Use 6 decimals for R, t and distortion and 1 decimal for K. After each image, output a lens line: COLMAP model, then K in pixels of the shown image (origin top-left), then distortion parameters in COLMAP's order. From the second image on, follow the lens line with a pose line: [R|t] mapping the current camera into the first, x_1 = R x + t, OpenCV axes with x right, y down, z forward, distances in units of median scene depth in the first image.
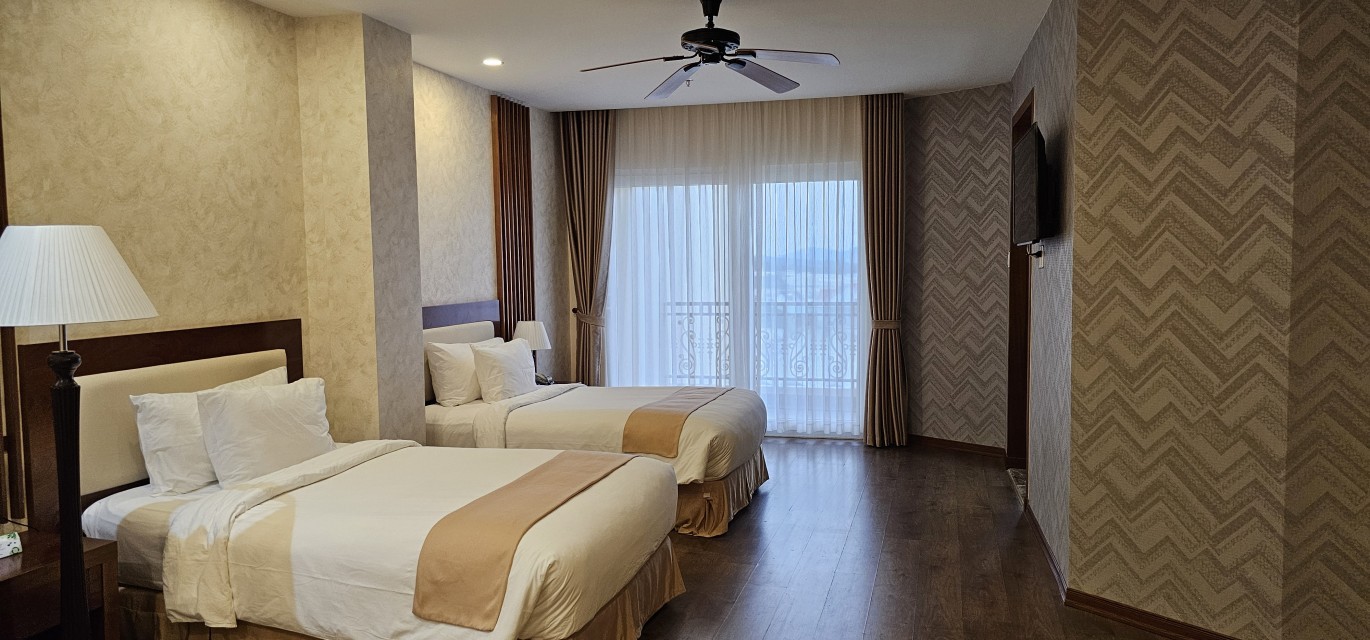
lens RADIAL K [[841.3, 0, 702.9], [0, 841.3, 319.5], [0, 0, 1]] dist [0.047970, -0.046279]
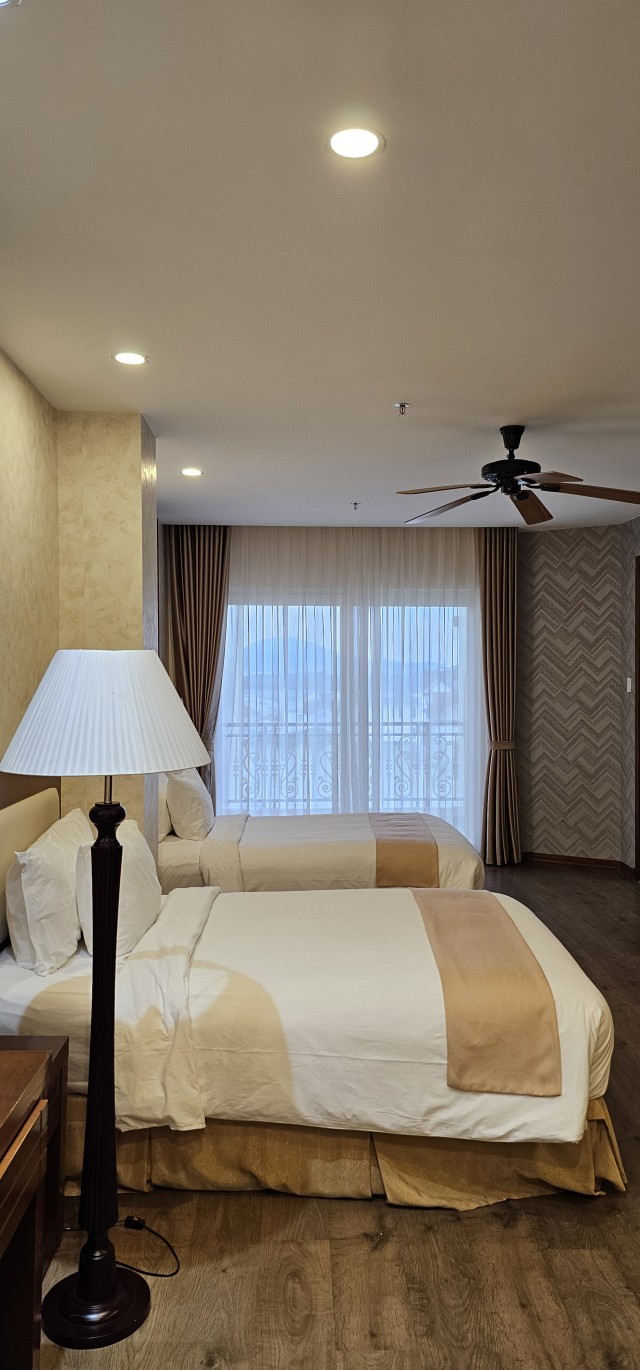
lens RADIAL K [[841.3, 0, 320.0], [0, 841.3, 685.0], [0, 0, 1]] dist [0.047970, -0.046279]
pose [[0.962379, 0.007616, 0.271604, -0.452917], [0.008668, 0.998238, -0.058705, -0.015486], [-0.271572, 0.058850, 0.960617, 0.094603]]
